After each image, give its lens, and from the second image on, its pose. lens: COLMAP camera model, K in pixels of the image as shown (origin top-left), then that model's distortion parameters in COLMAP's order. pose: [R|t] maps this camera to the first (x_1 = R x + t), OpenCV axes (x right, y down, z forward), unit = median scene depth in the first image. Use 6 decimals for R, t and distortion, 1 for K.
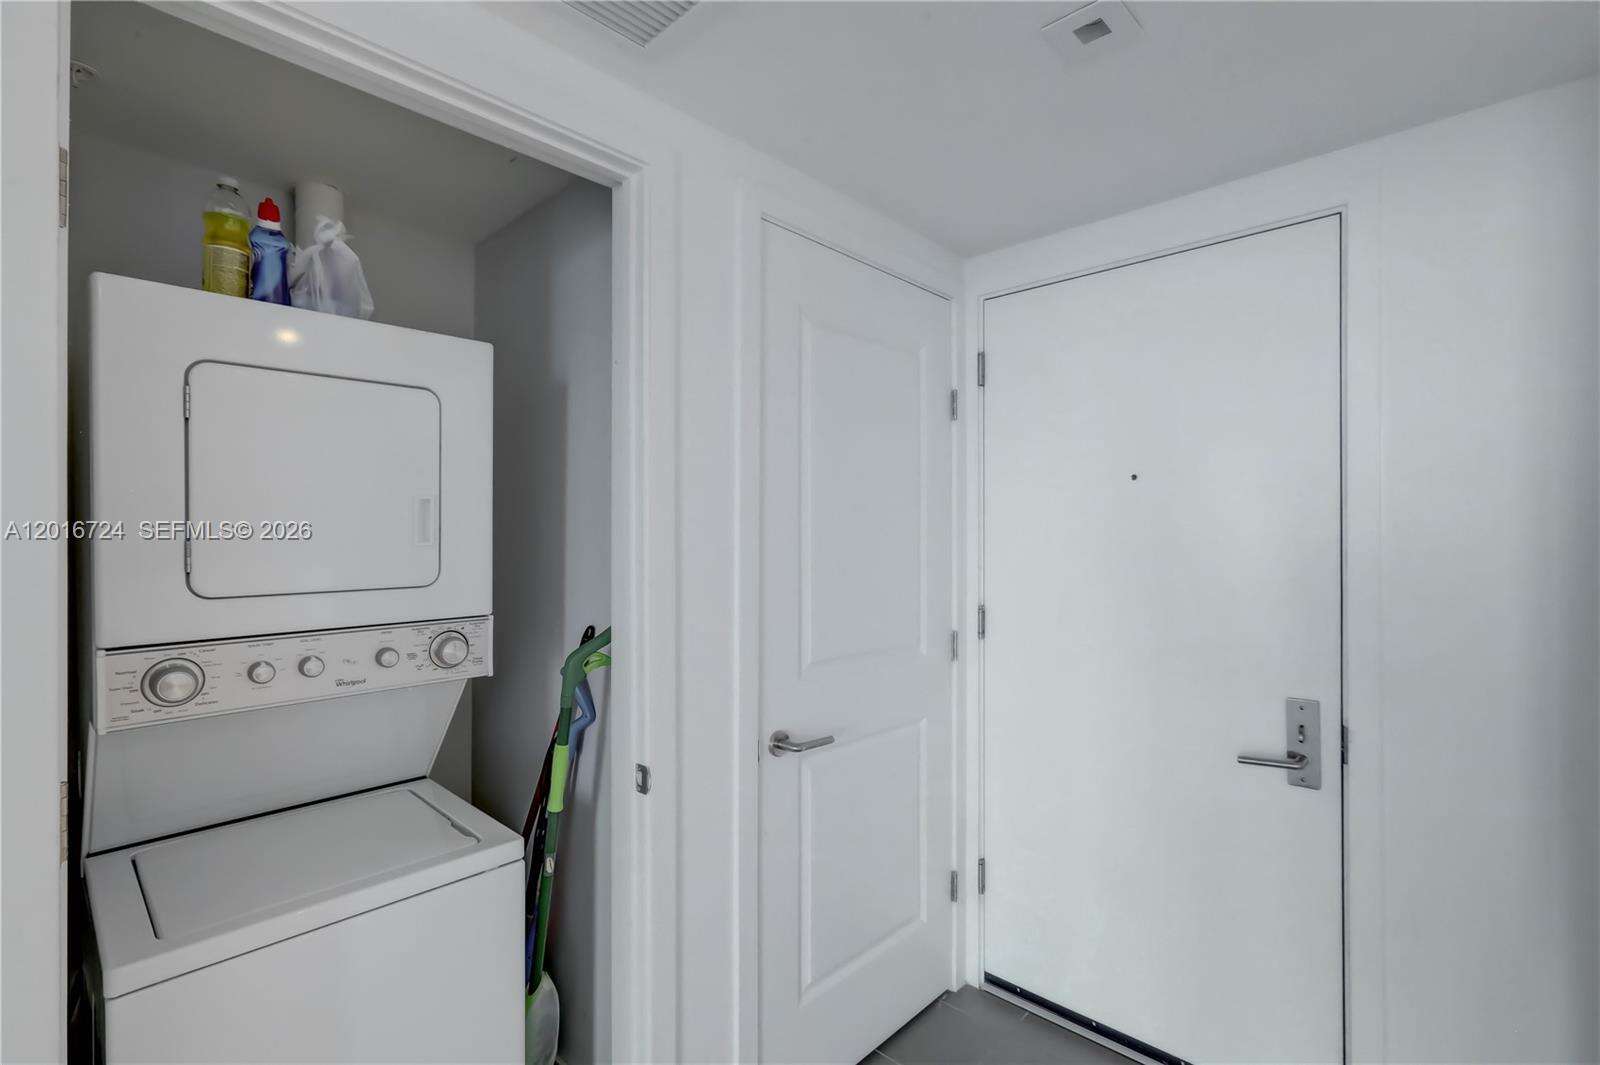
lens RADIAL K [[726.4, 0, 803.6], [0, 726.4, 532.3], [0, 0, 1]] dist [0.002023, 0.002132]
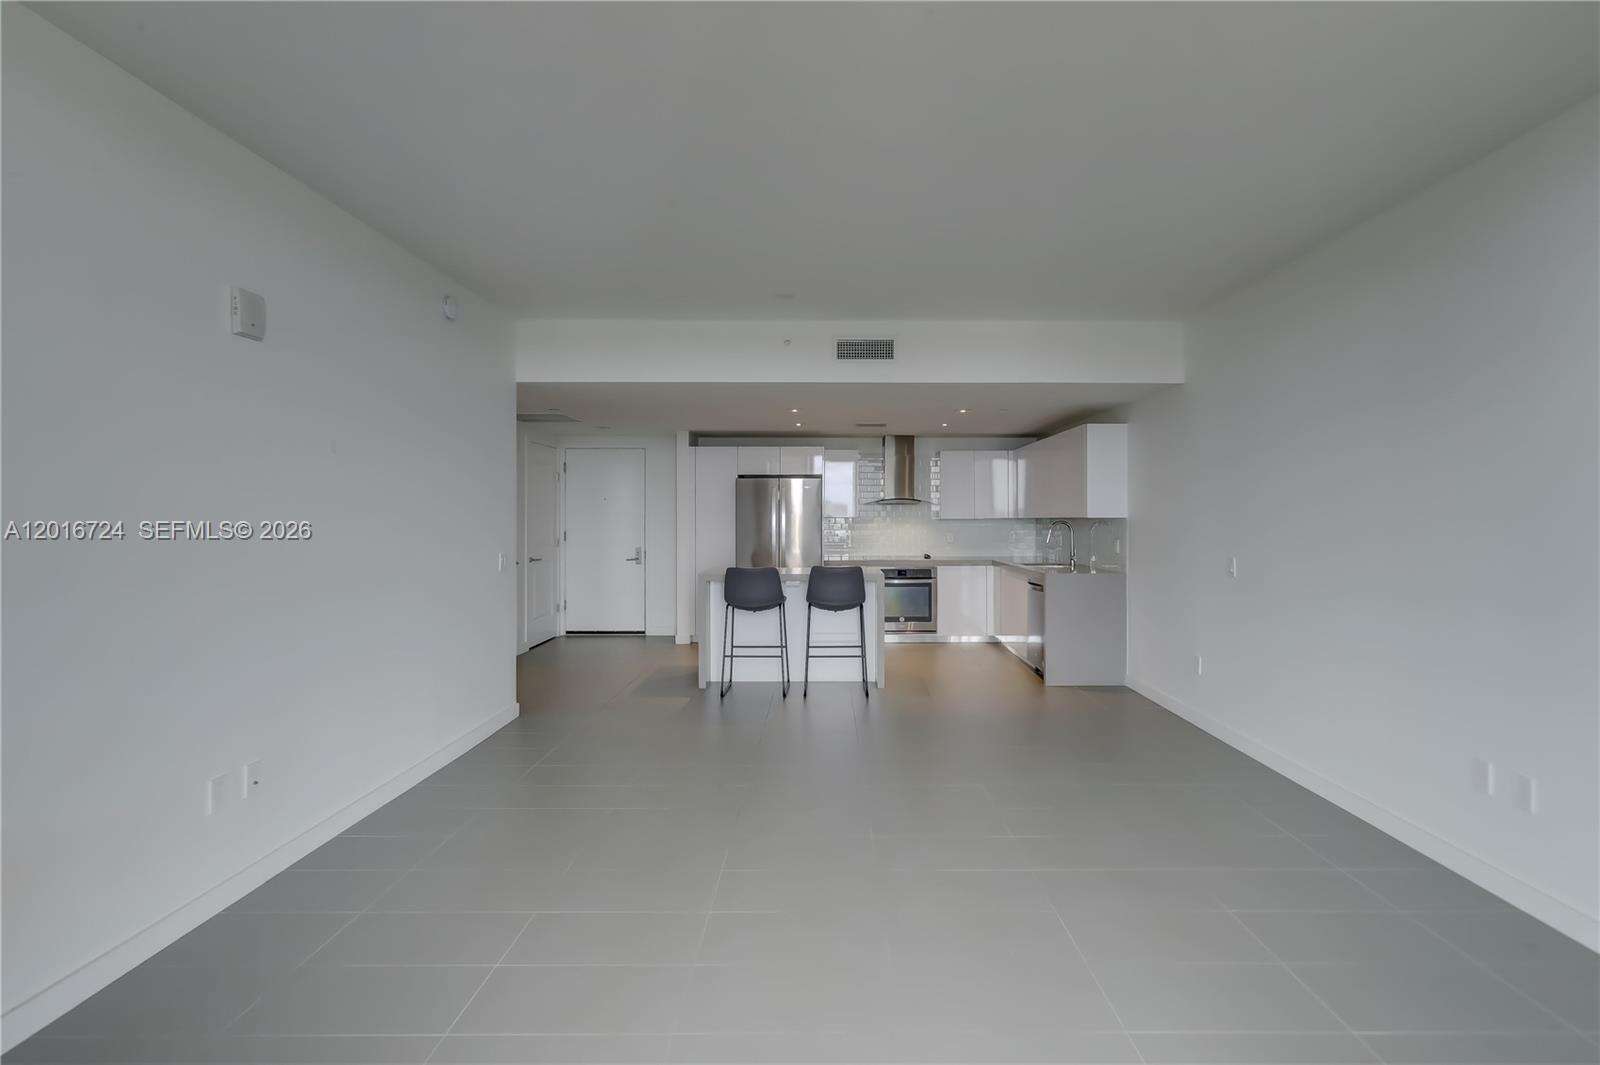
lens RADIAL K [[726.4, 0, 826.4], [0, 726.4, 528.6], [0, 0, 1]] dist [0.002023, 0.002132]
pose [[0.719231, -0.011885, 0.694669, -1.411746], [-0.006443, 0.999697, 0.023775, -0.011844], [-0.694741, -0.021575, 0.718936, -2.662967]]
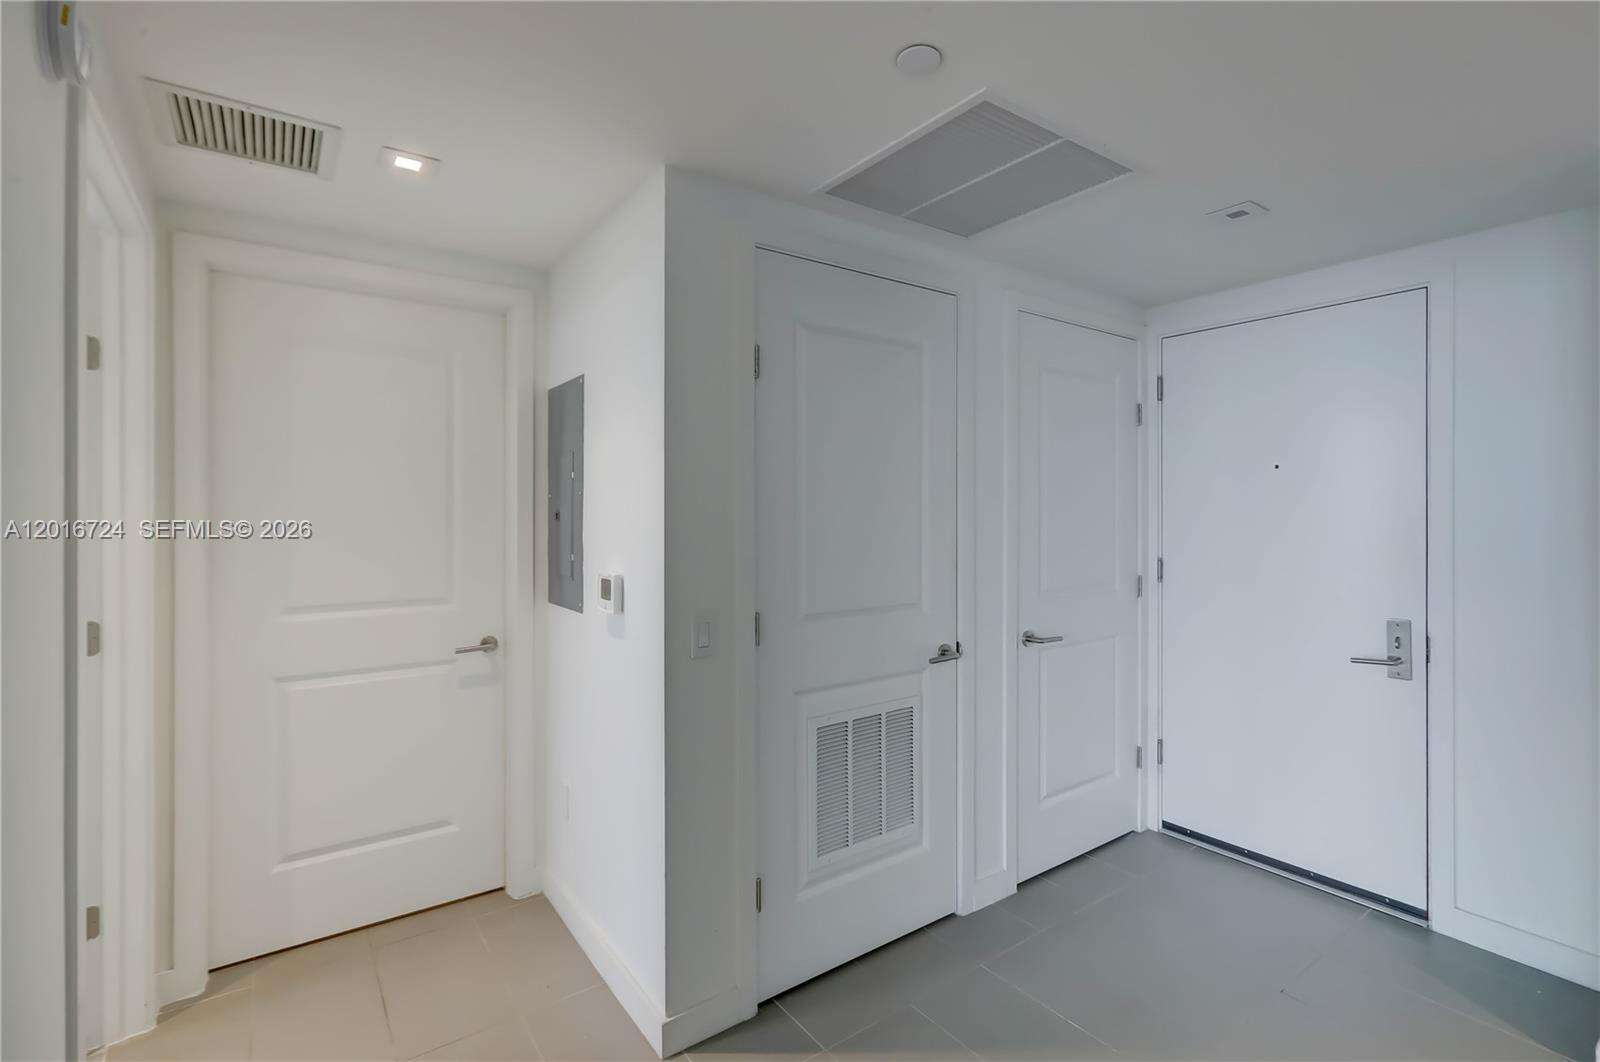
lens RADIAL K [[731.5, 0, 804.6], [0, 731.5, 507.8], [0, 0, 1]] dist [-0.005060, -0.001076]
pose [[0.981950, -0.001588, -0.189135, -0.164880], [0.002429, 0.999988, 0.004211, -0.003241], [0.189126, -0.004594, 0.981942, -0.520358]]
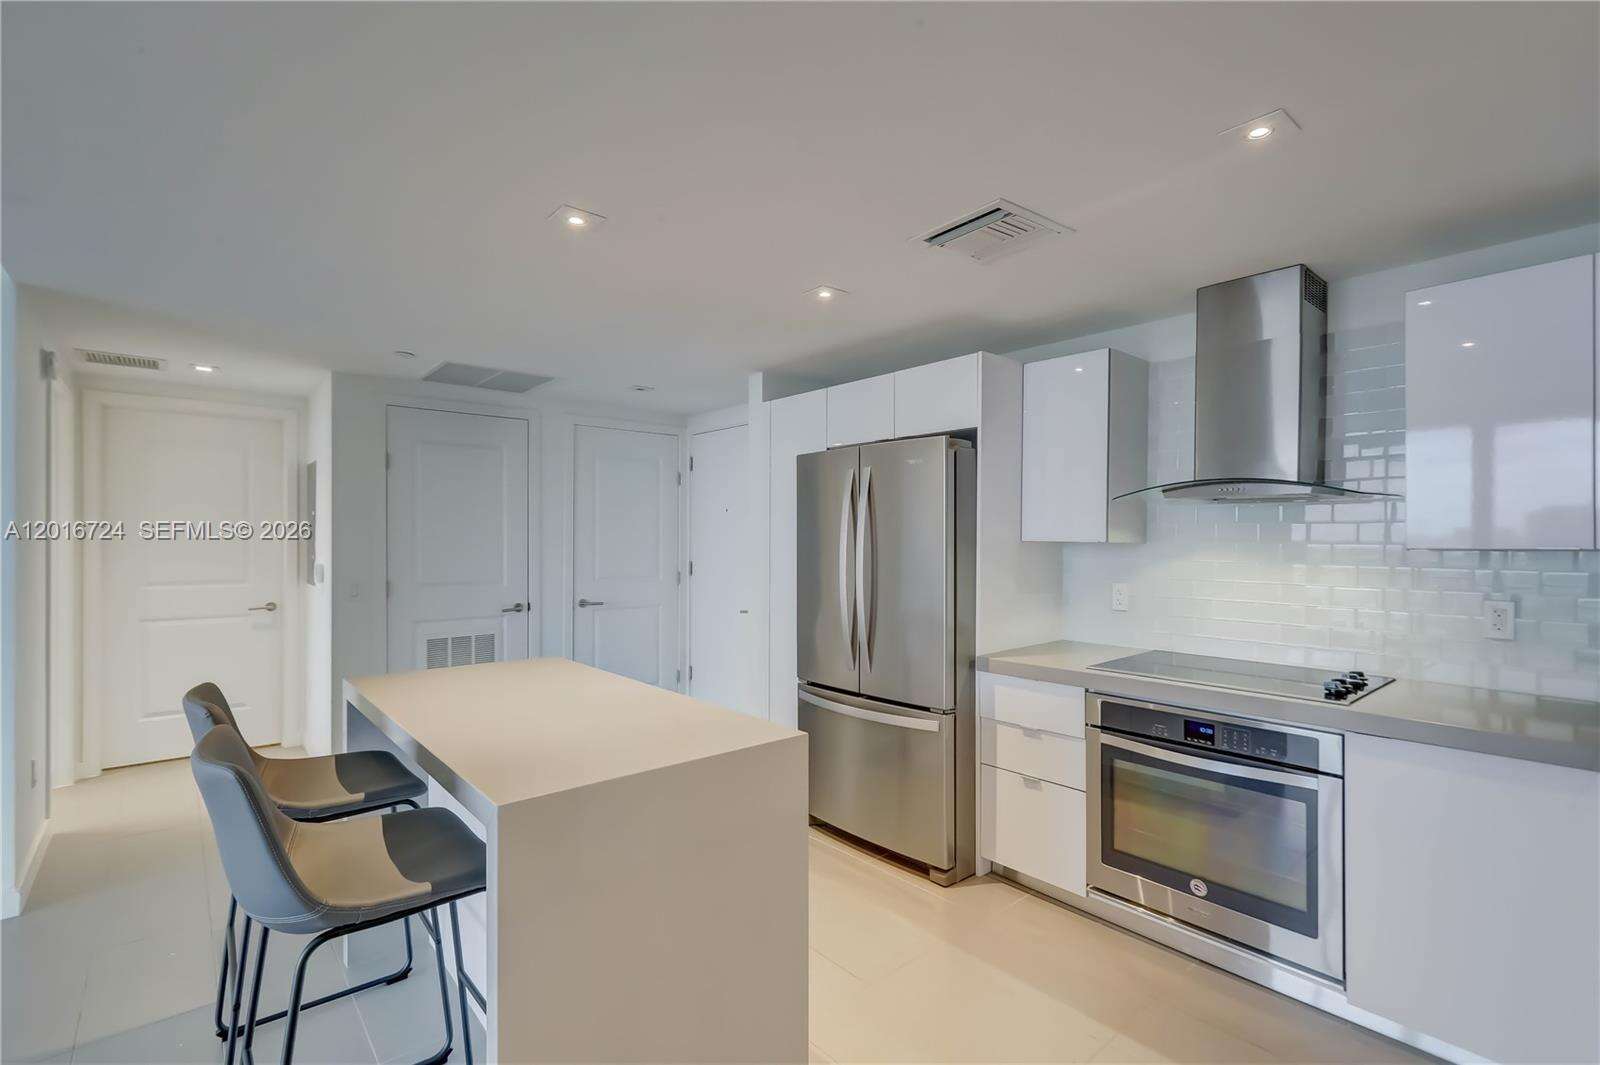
lens RADIAL K [[731.5, 0, 813.9], [0, 731.5, 539.2], [0, 0, 1]] dist [-0.005060, -0.001076]
pose [[0.994821, 0.003429, -0.101586, 0.933478], [-0.002579, 0.999961, 0.008493, 0.004389], [0.101611, -0.008187, 0.994790, -1.434671]]
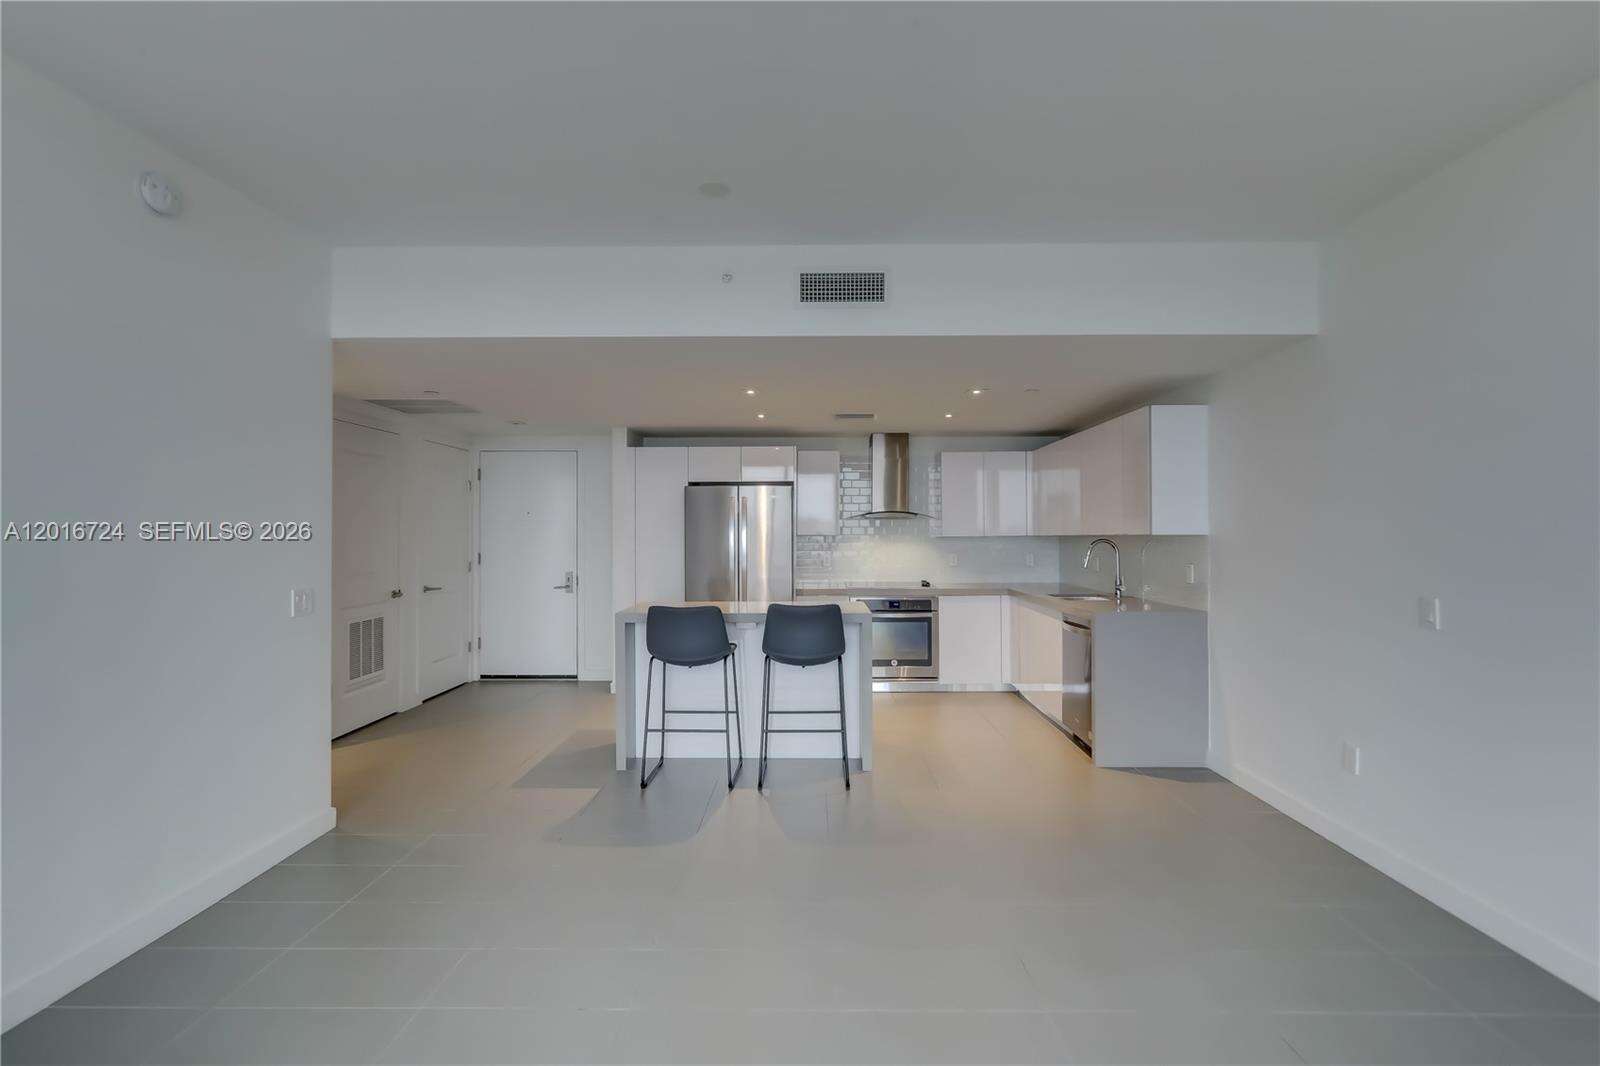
lens RADIAL K [[726.4, 0, 801.7], [0, 726.4, 538.1], [0, 0, 1]] dist [0.002023, 0.002132]
pose [[0.732256, -0.005412, 0.681008, -0.852247], [-0.004717, 0.999904, 0.013018, -0.006200], [-0.681013, -0.012745, 0.732161, -2.176276]]
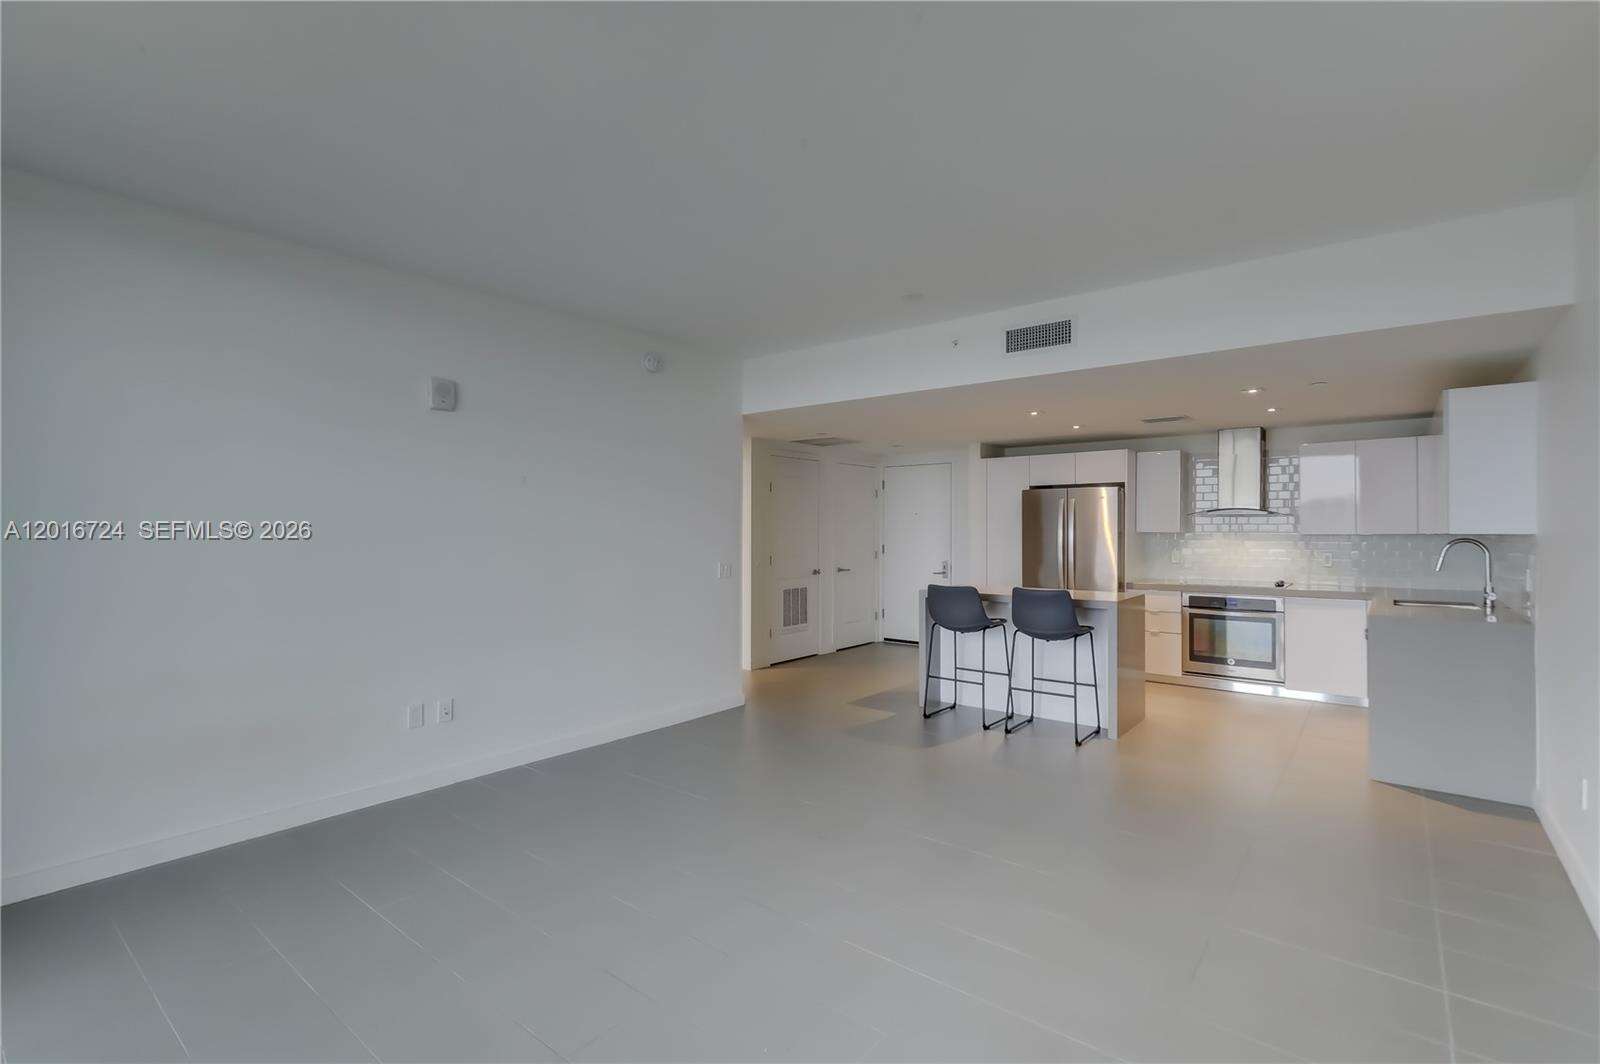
lens RADIAL K [[726.4, 0, 820.4], [0, 726.4, 534.2], [0, 0, 1]] dist [0.002023, 0.002132]
pose [[0.994766, -0.000467, 0.102182, -0.515237], [-0.001137, 0.999877, 0.015632, -0.019361], [-0.102177, -0.015666, 0.994643, -2.990936]]
